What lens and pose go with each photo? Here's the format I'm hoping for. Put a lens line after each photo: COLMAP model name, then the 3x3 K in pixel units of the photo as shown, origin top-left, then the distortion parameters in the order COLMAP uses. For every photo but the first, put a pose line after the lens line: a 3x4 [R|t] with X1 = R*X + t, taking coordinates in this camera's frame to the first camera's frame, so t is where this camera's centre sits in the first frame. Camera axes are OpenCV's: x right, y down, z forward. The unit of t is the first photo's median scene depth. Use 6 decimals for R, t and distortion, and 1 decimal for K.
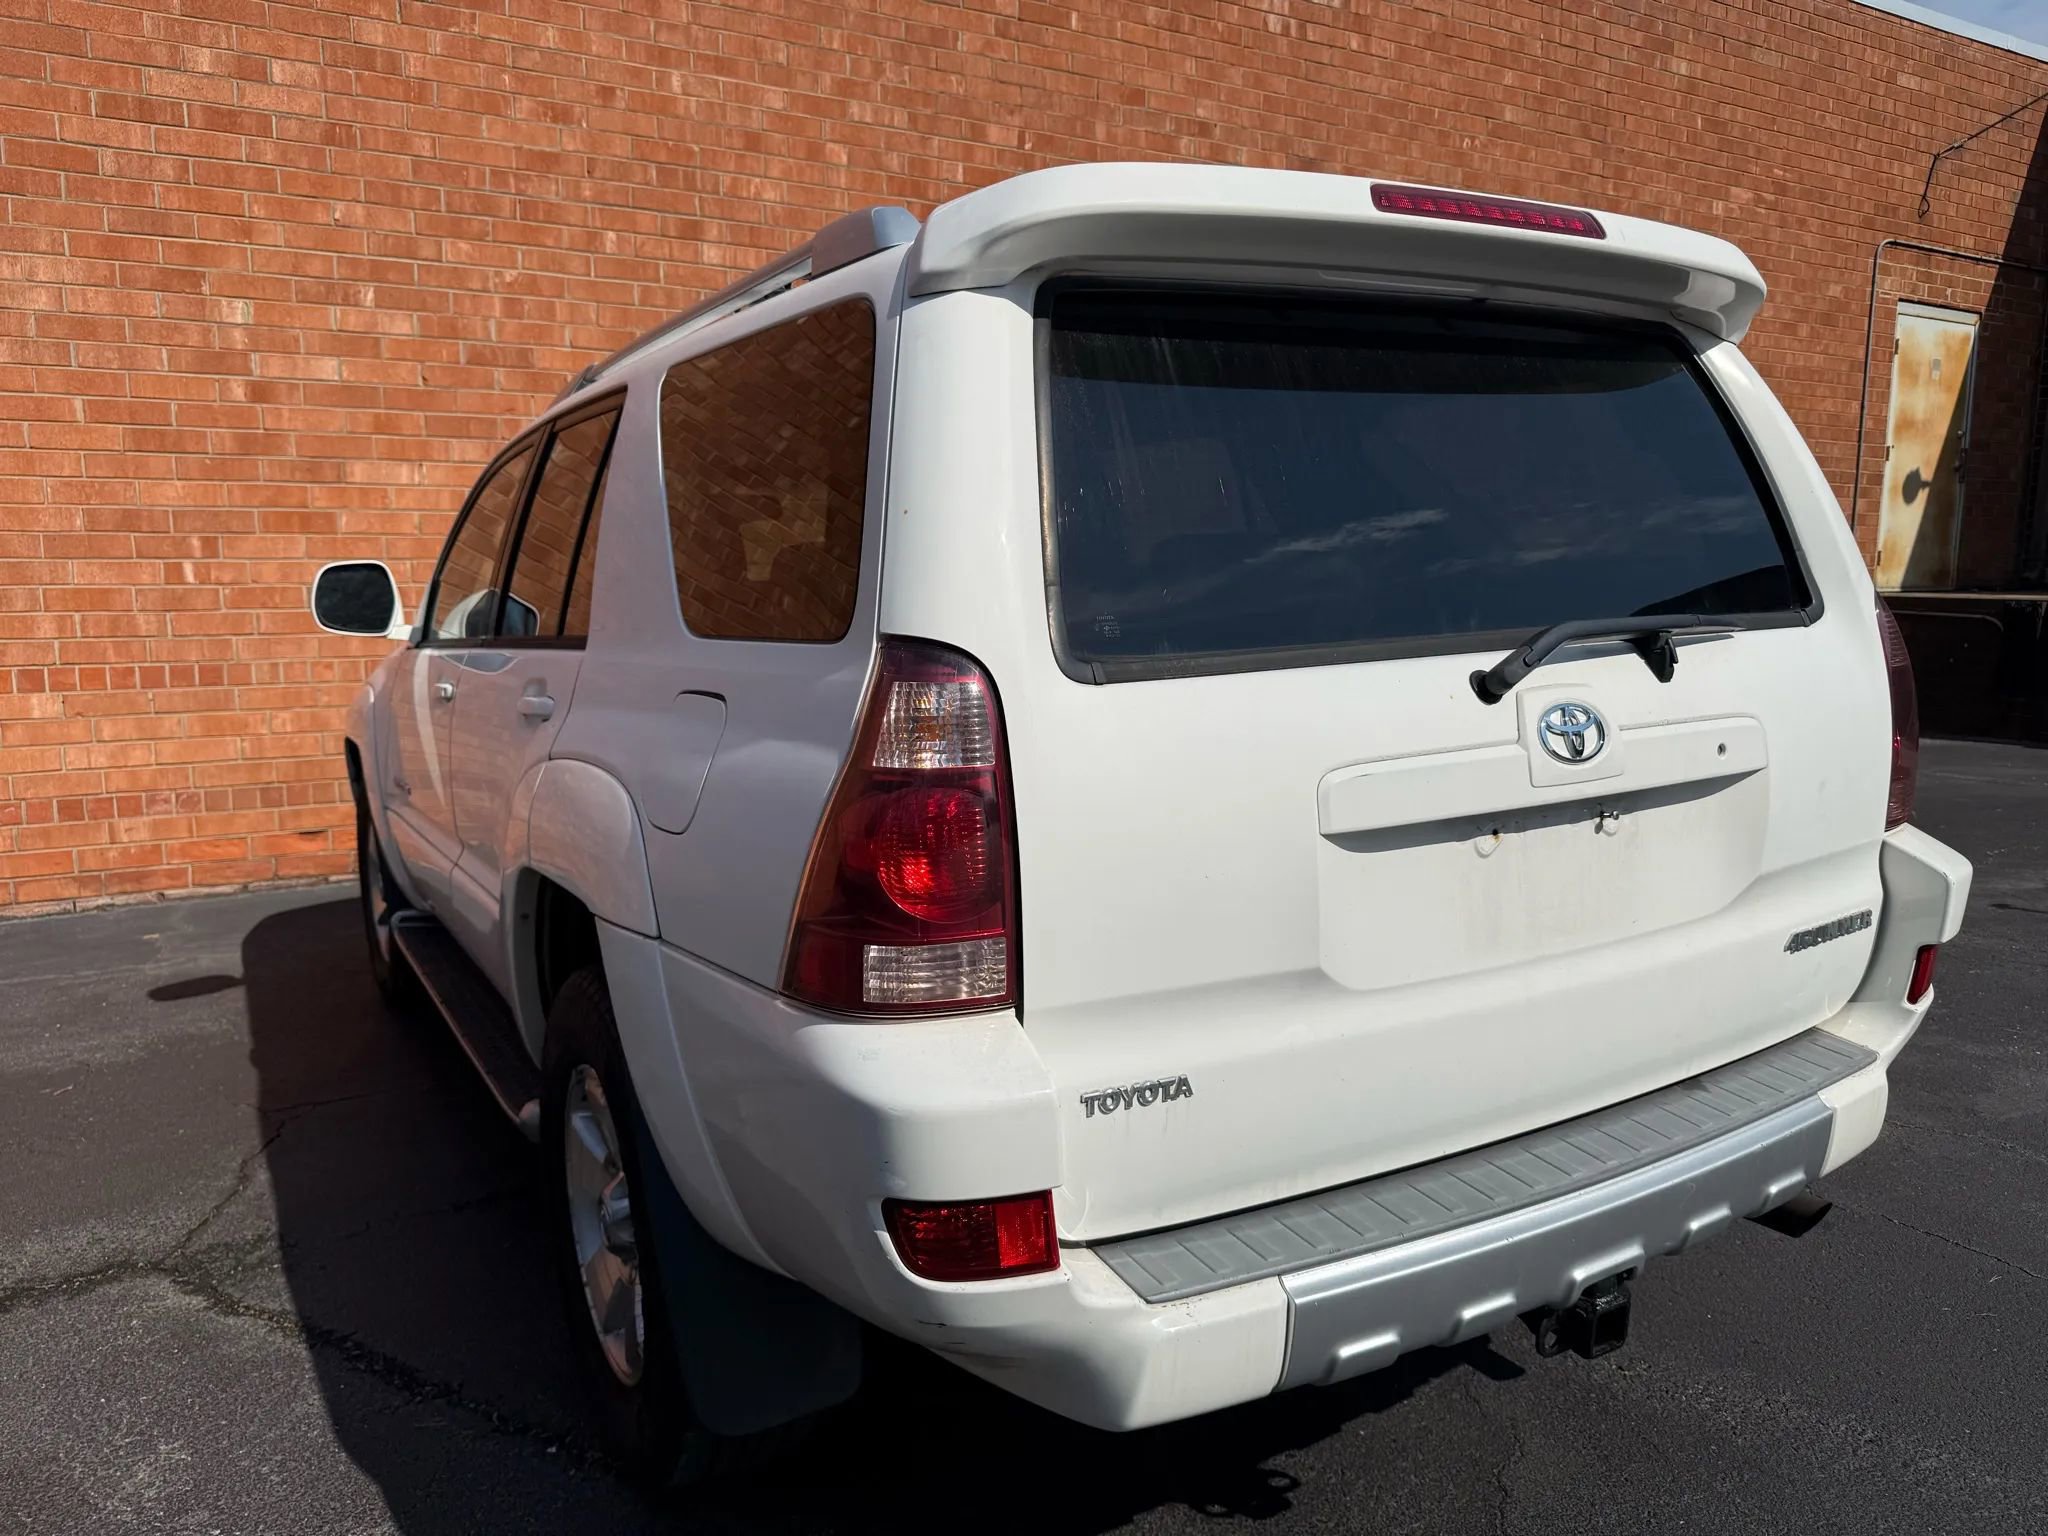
lens RADIAL K [[1457.1, 0, 1025.9], [0, 1457.1, 765.4], [0, 0, 1]] dist [0.001015, -0.010860]
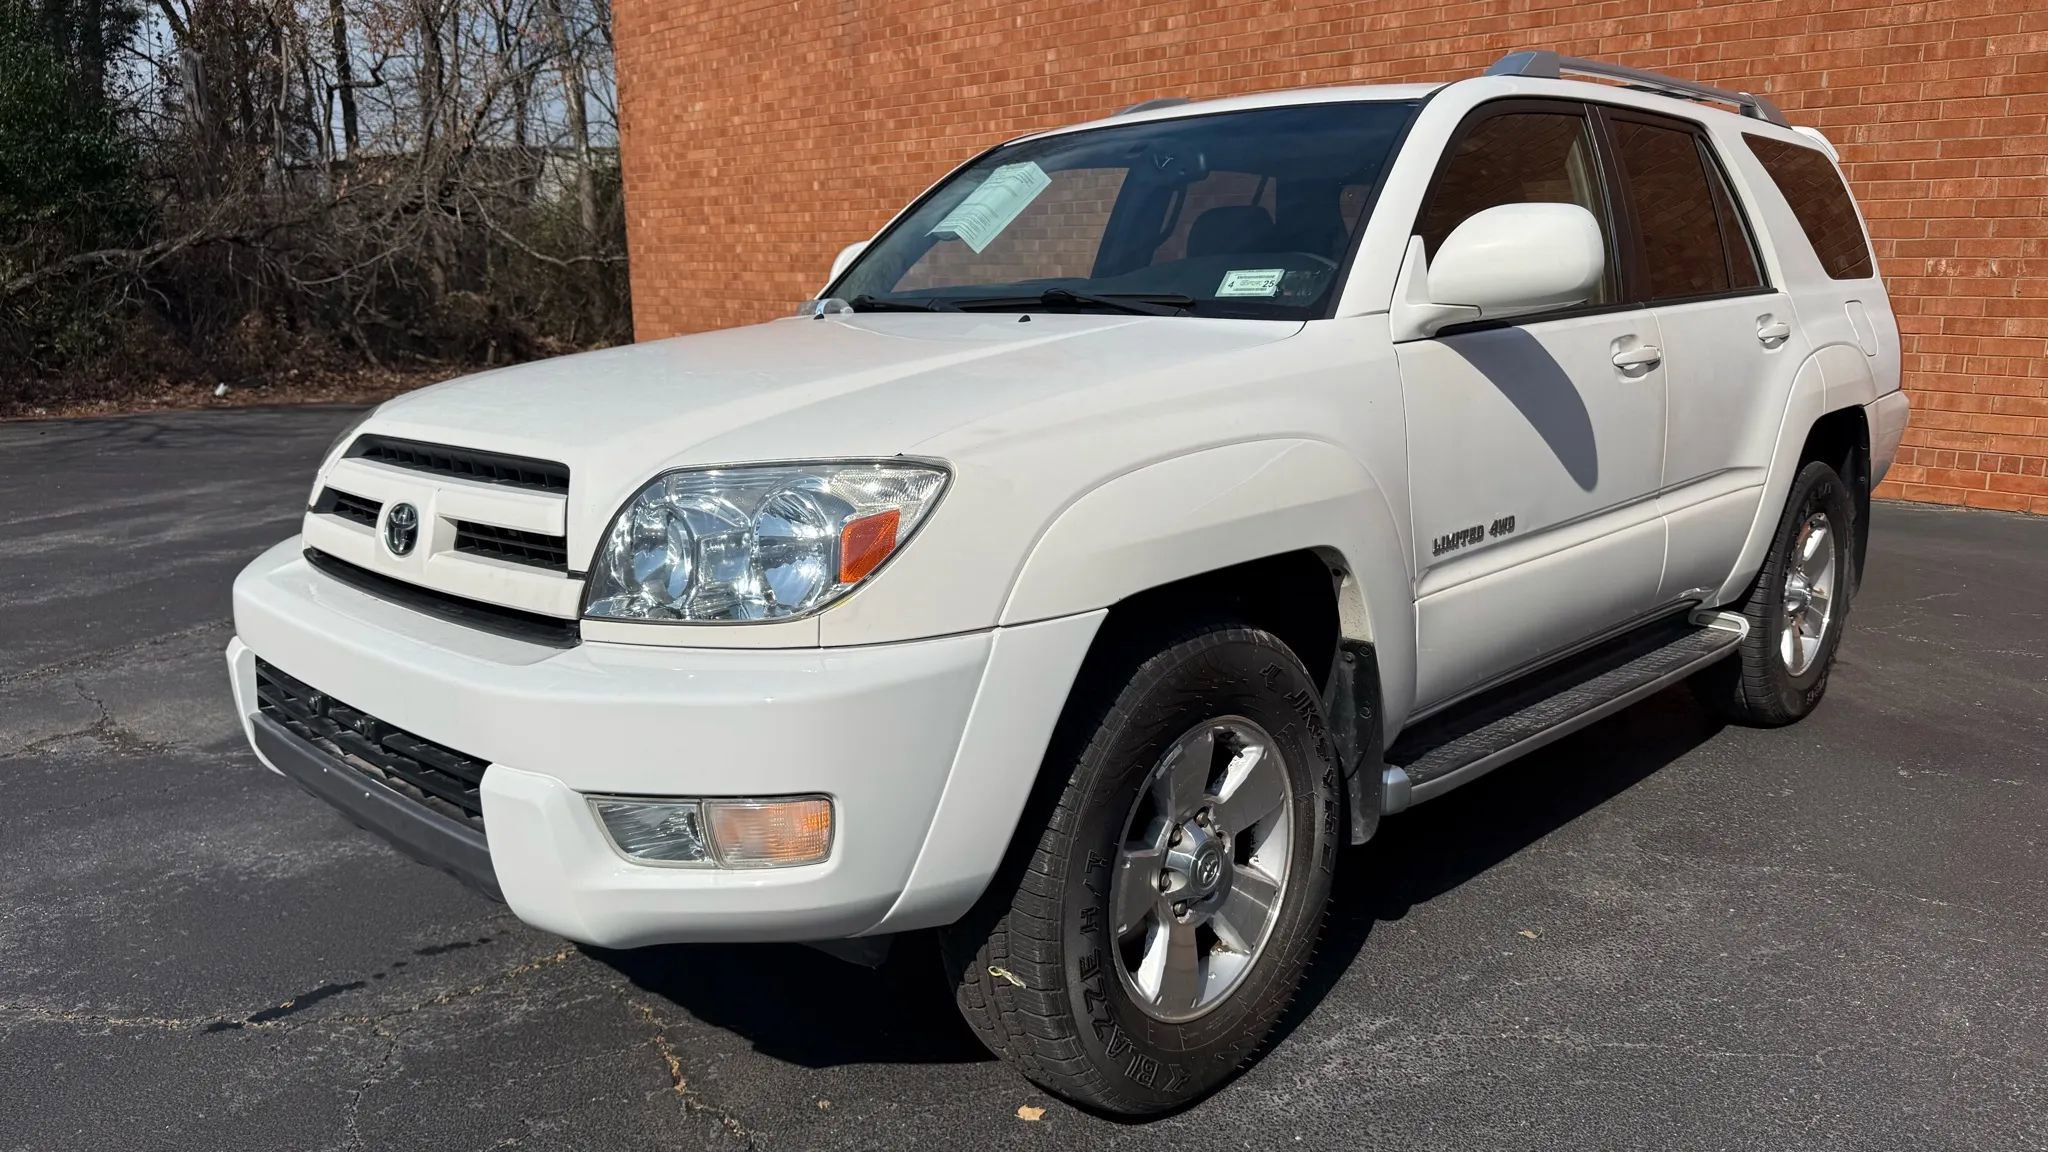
lens RADIAL K [[1462.6, 0, 1012.9], [0, 1462.6, 588.4], [0, 0, 1]] dist [0.014031, -0.029439]
pose [[0.245607, 0.209292, -0.946506, 1.417405], [-0.126421, 0.974991, 0.182785, -0.062128], [0.961091, 0.074765, 0.265923, 0.308589]]
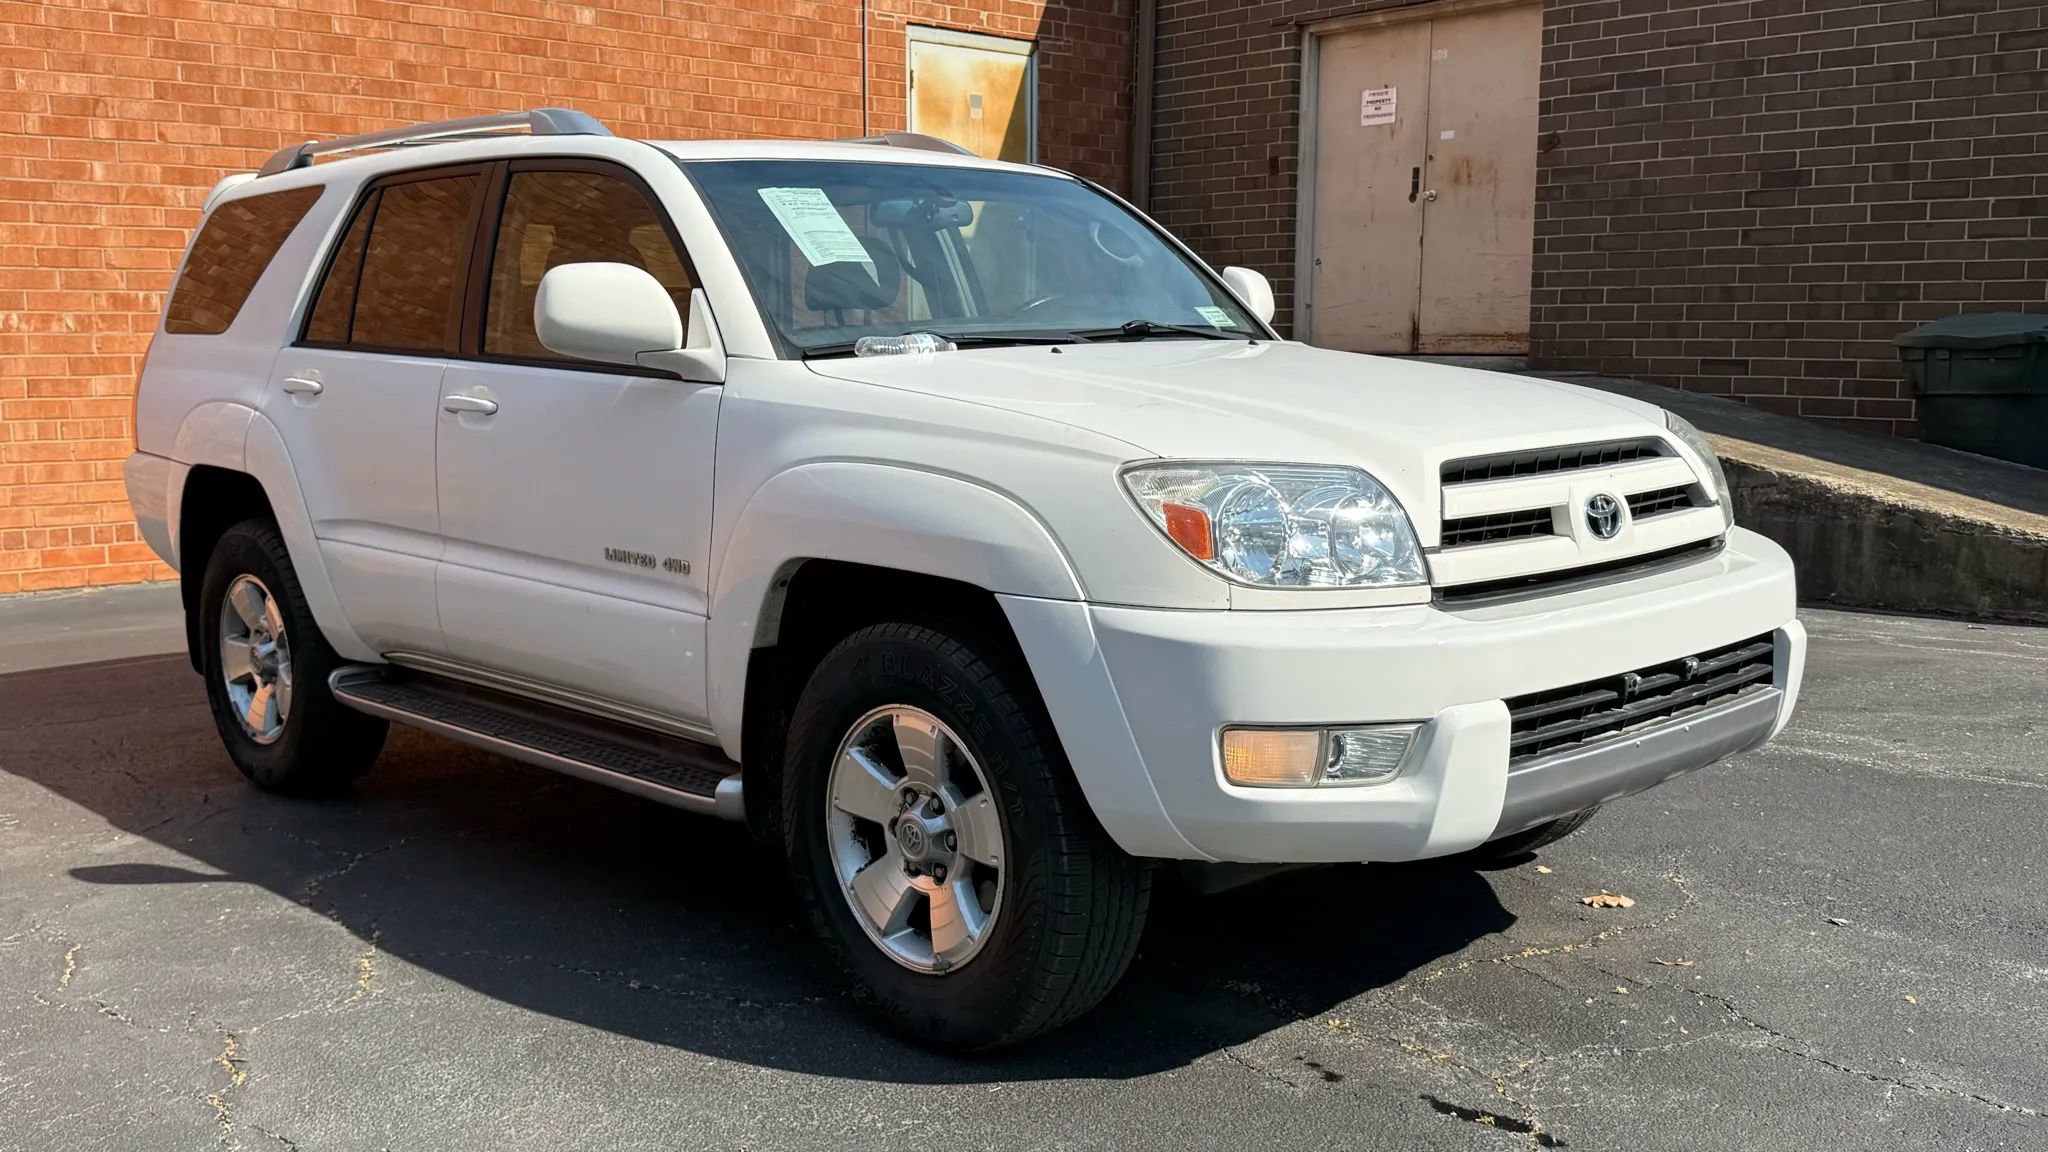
lens RADIAL K [[1955.3, 0, 1028.4], [0, 1955.3, 592.1], [0, 0, 1]] dist [0.039936, 0.000000]
pose [[0.976711, -0.027998, 0.212727, 0.758498], [0.028520, 0.999593, 0.000618, 0.025342], [-0.212657, 0.005463, 0.977112, -0.247080]]
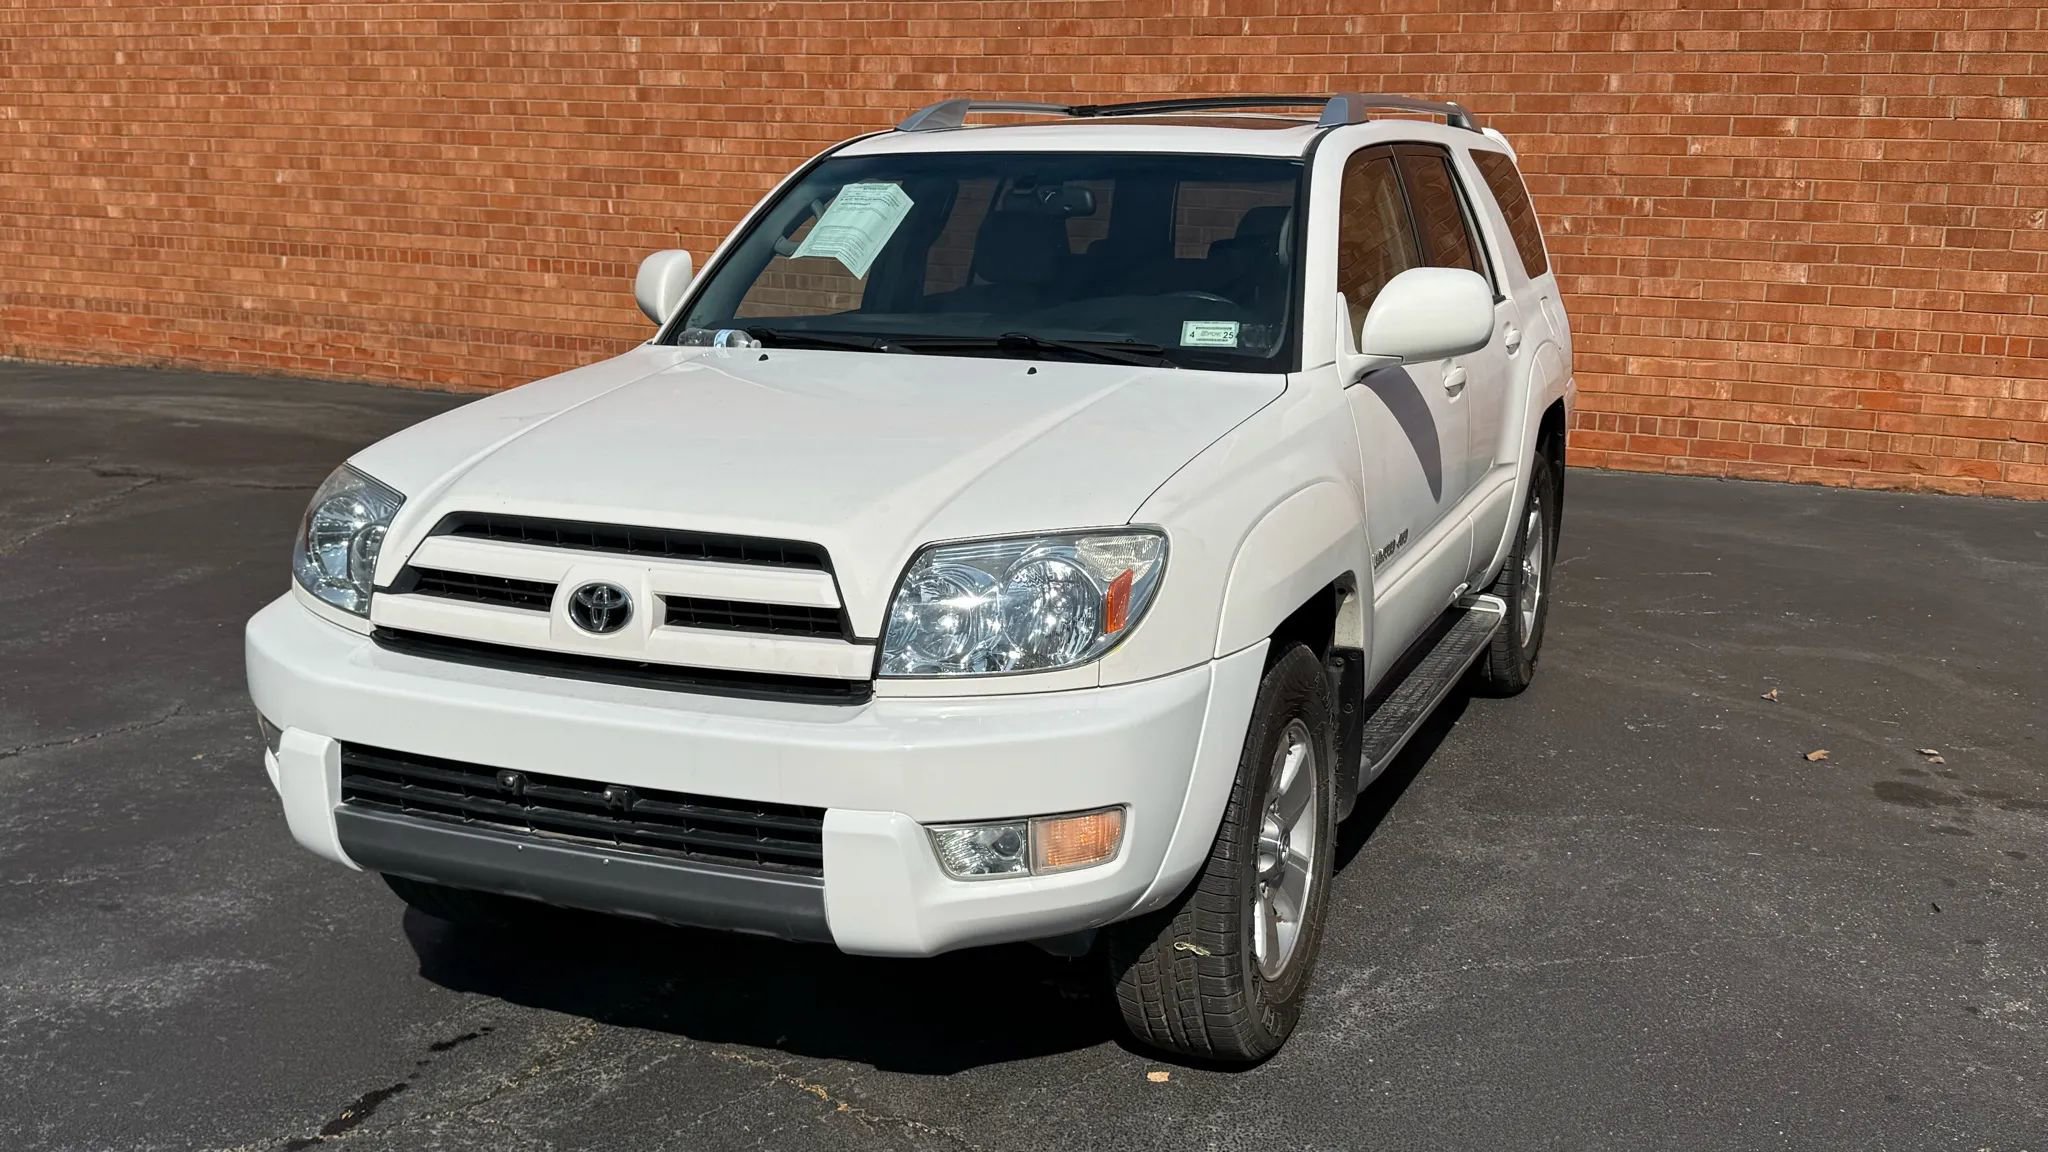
lens RADIAL K [[1955.3, 0, 1025.2], [0, 1955.3, 590.5], [0, 0, 1]] dist [0.039936, 0.000000]
pose [[0.586654, 0.191412, -0.786892, 1.496068], [-0.127717, 0.981374, 0.143502, -0.082120], [0.799704, 0.016313, 0.600173, 0.043893]]
